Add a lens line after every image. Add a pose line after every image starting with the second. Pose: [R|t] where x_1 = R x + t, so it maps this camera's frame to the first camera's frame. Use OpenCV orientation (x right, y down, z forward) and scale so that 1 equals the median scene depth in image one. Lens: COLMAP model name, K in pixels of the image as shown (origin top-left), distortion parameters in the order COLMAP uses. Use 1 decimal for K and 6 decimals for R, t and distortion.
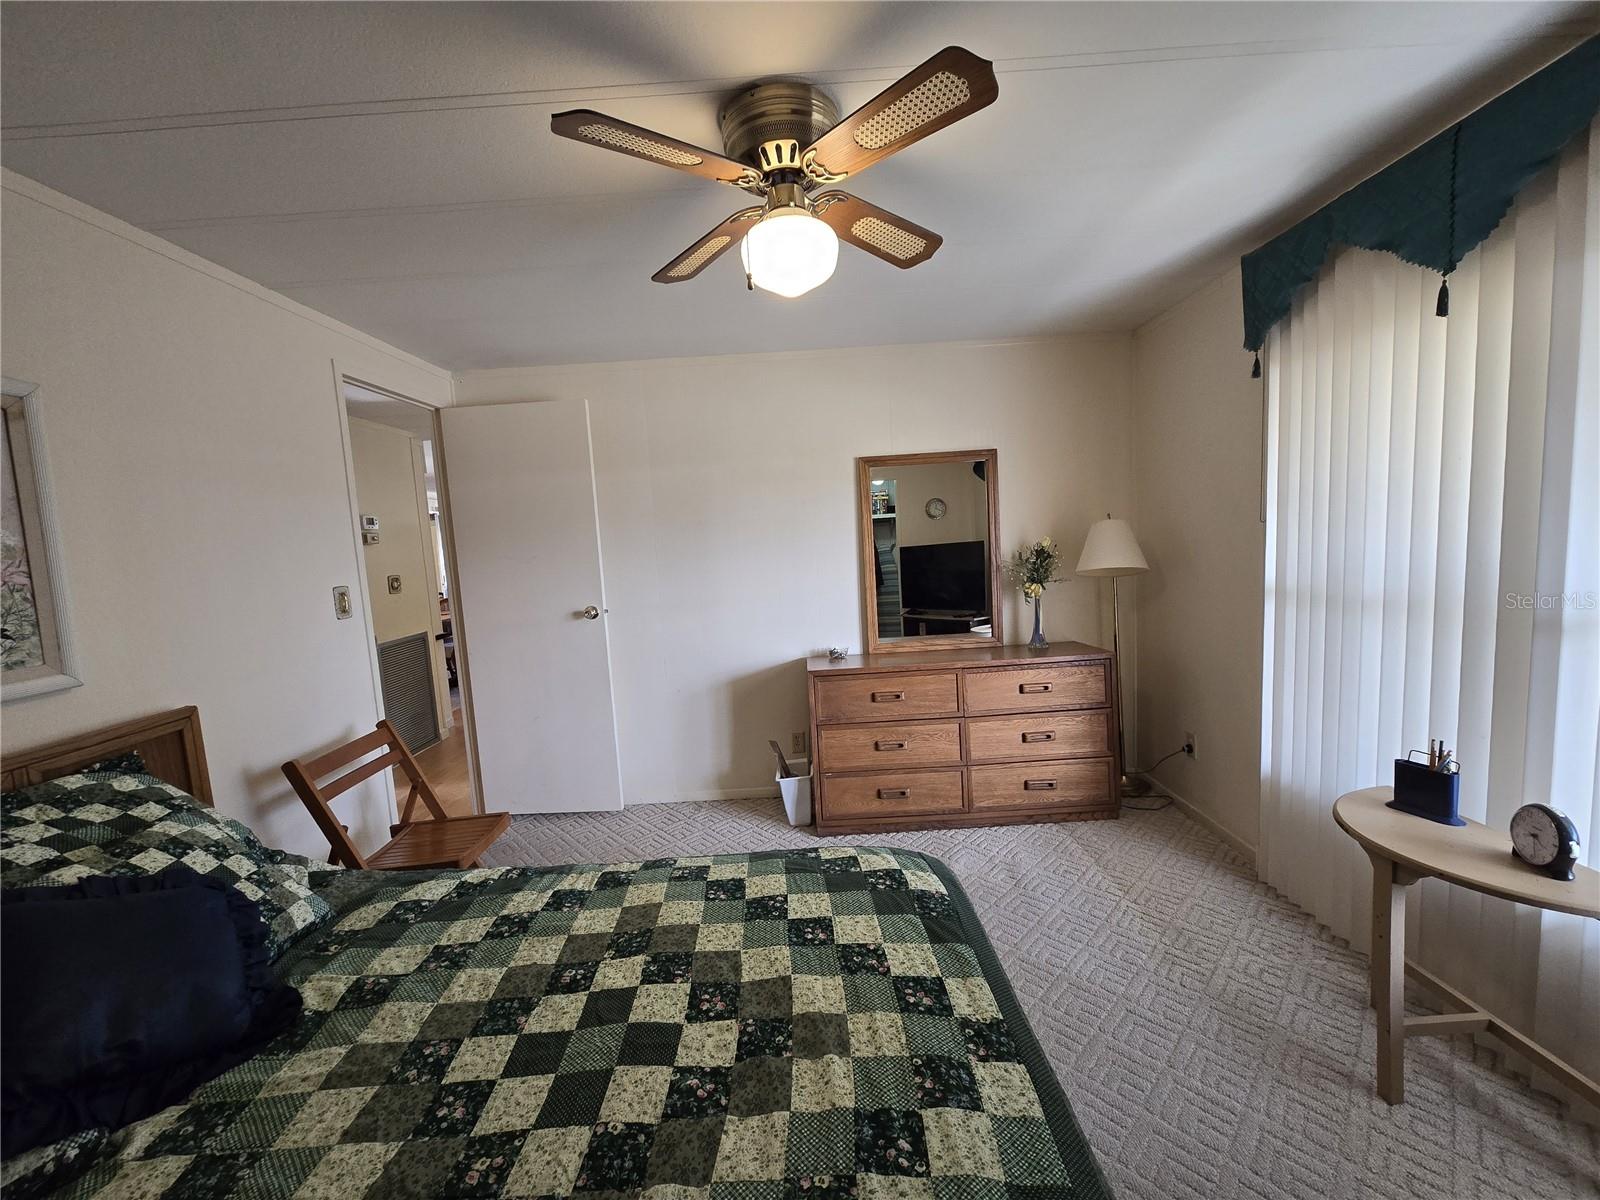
lens RADIAL K [[658.5, 0, 799.7], [0, 658.5, 606.1], [0, 0, 1]] dist [0.001478, 0.000459]
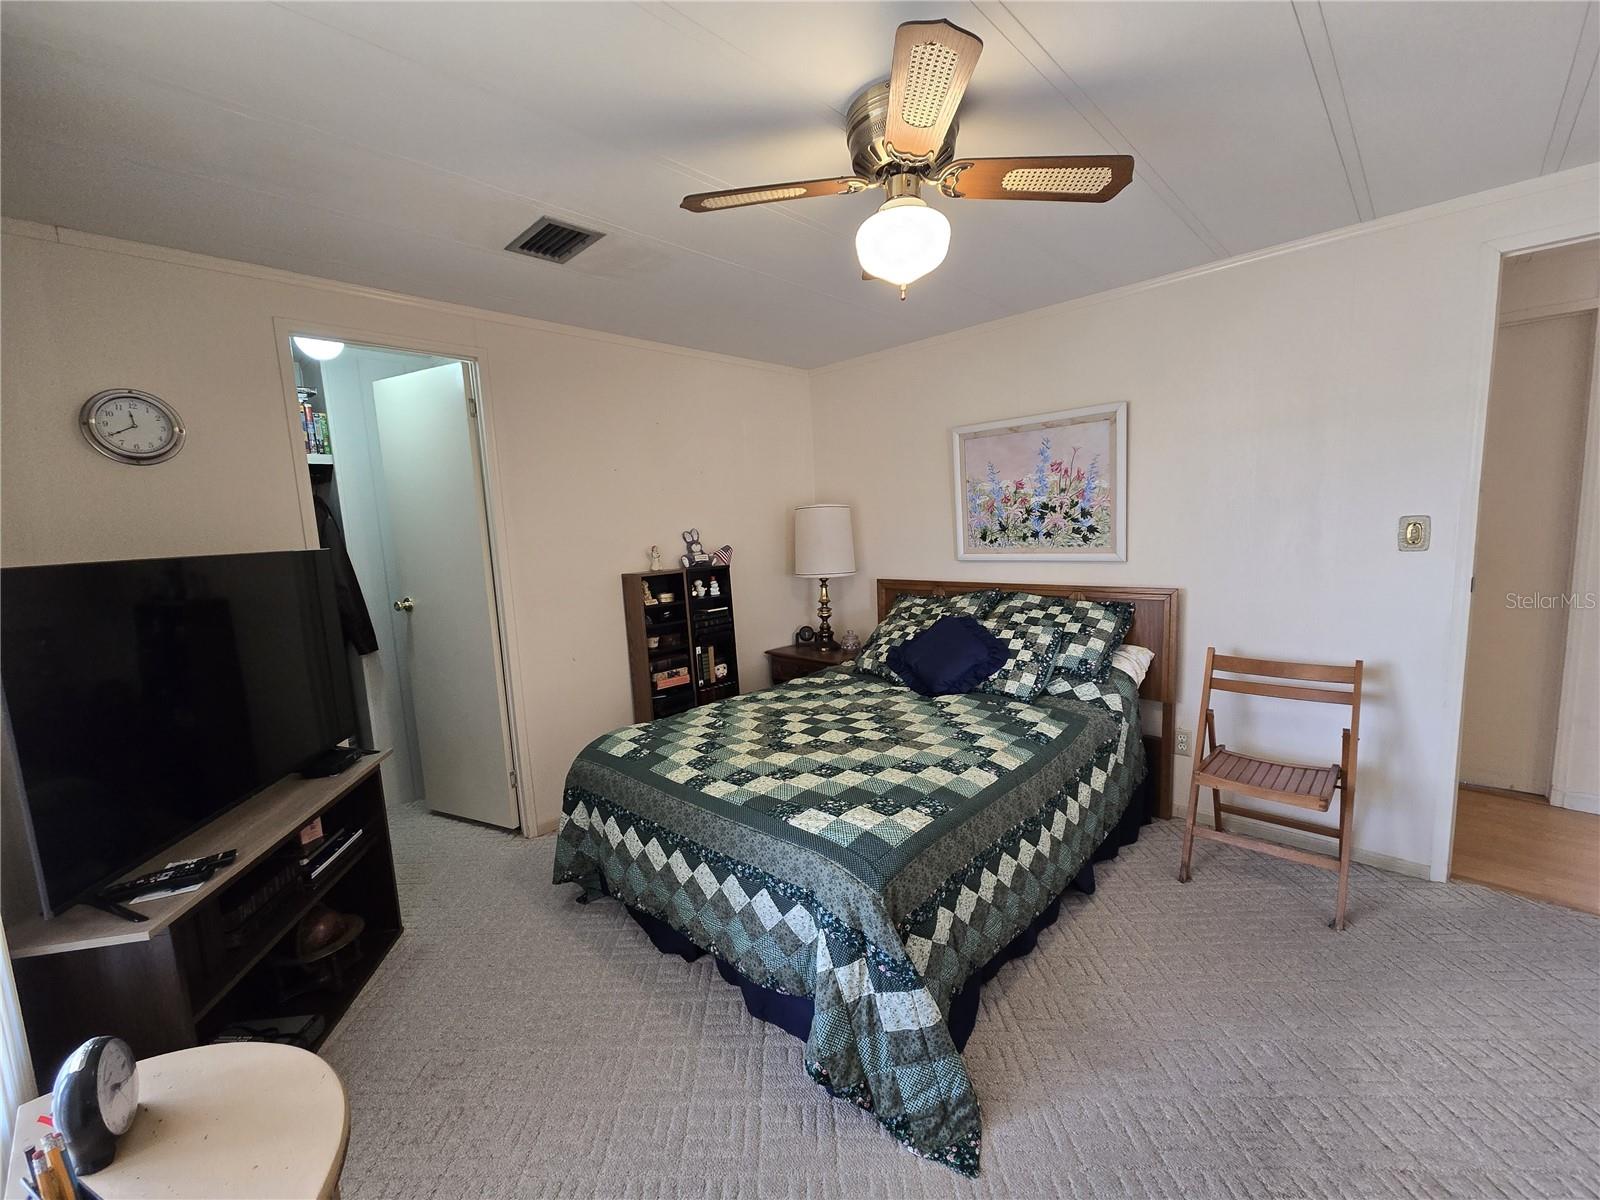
lens RADIAL K [[660.0, 0, 804.8], [0, 660.0, 610.4], [0, 0, 1]] dist [-0.000052, 0.000610]
pose [[-0.680789, 0.186547, -0.708327, 1.086274], [0.007550, 0.968762, 0.247879, -0.264386], [0.732441, 0.163406, -0.660930, 1.927694]]
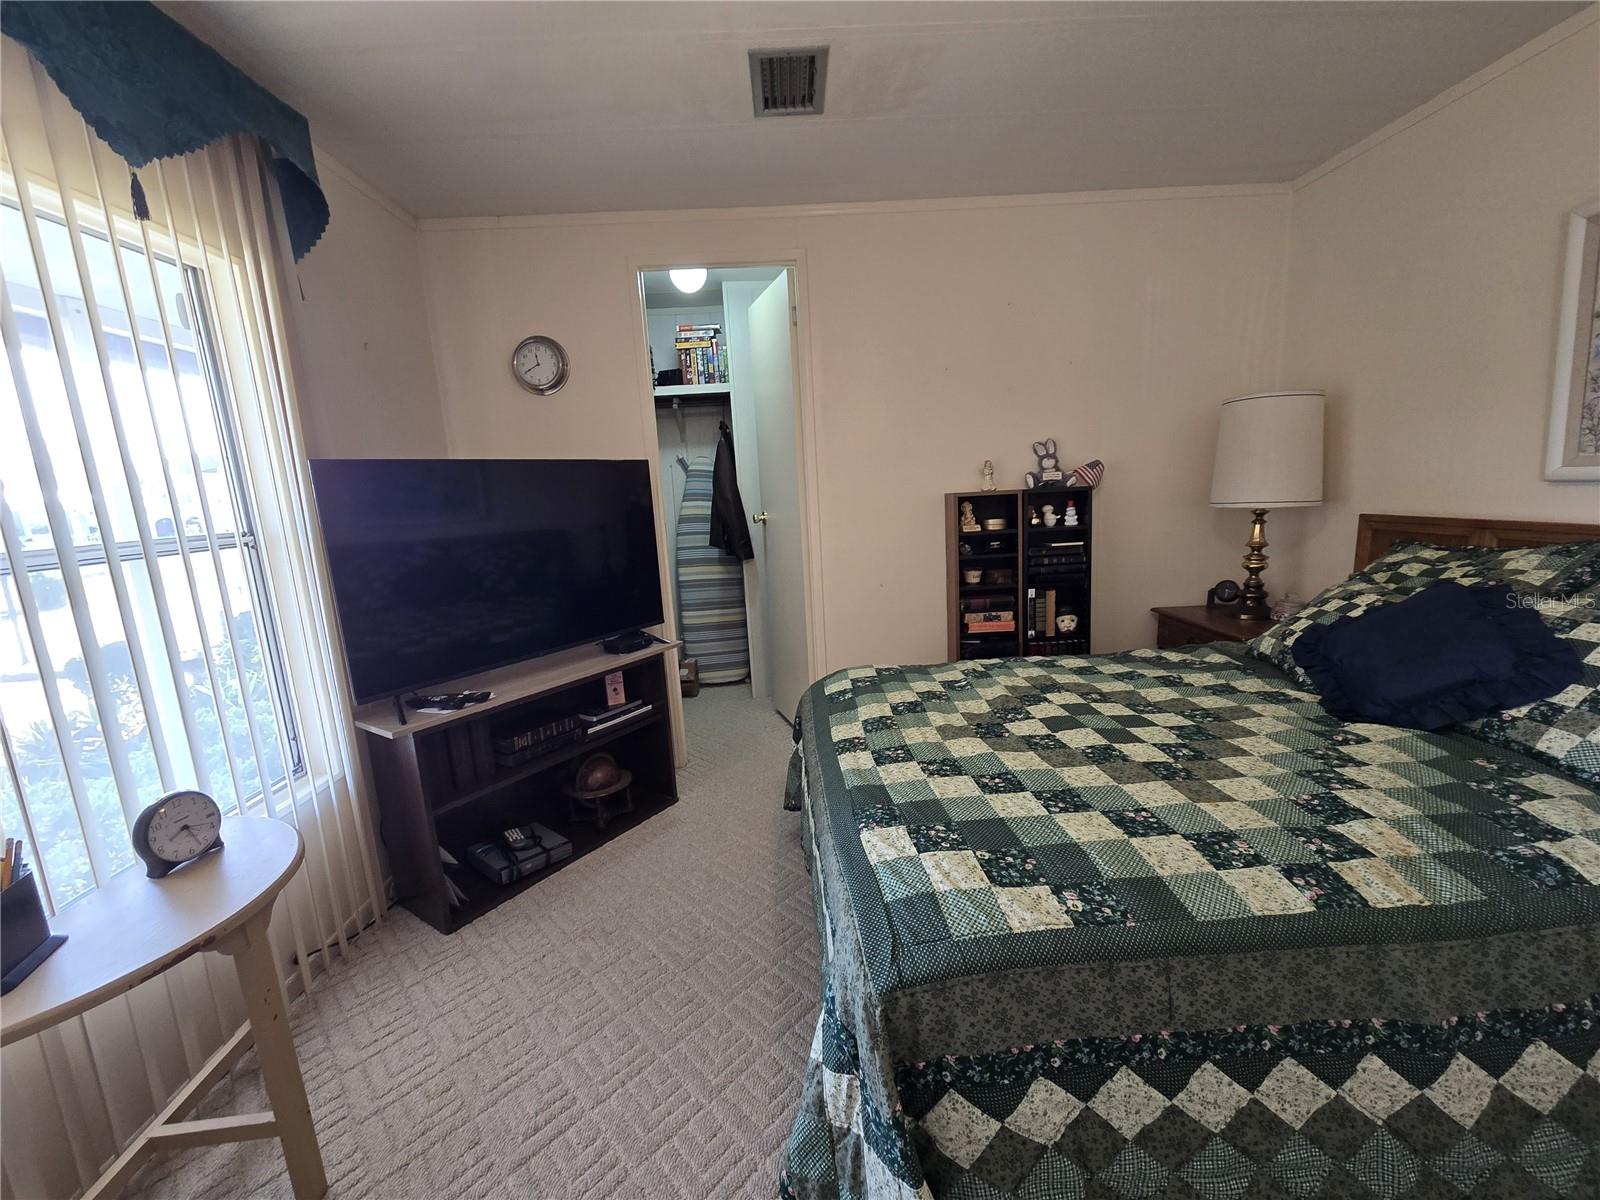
lens RADIAL K [[660.3, 0, 802.8], [0, 660.3, 608.4], [0, 0, 1]] dist [0.001015, 0.002662]
pose [[-0.992803, 0.117792, -0.021618, 0.310063], [0.106561, 0.951255, 0.289412, -0.099729], [0.054655, 0.285025, -0.956960, 1.889458]]
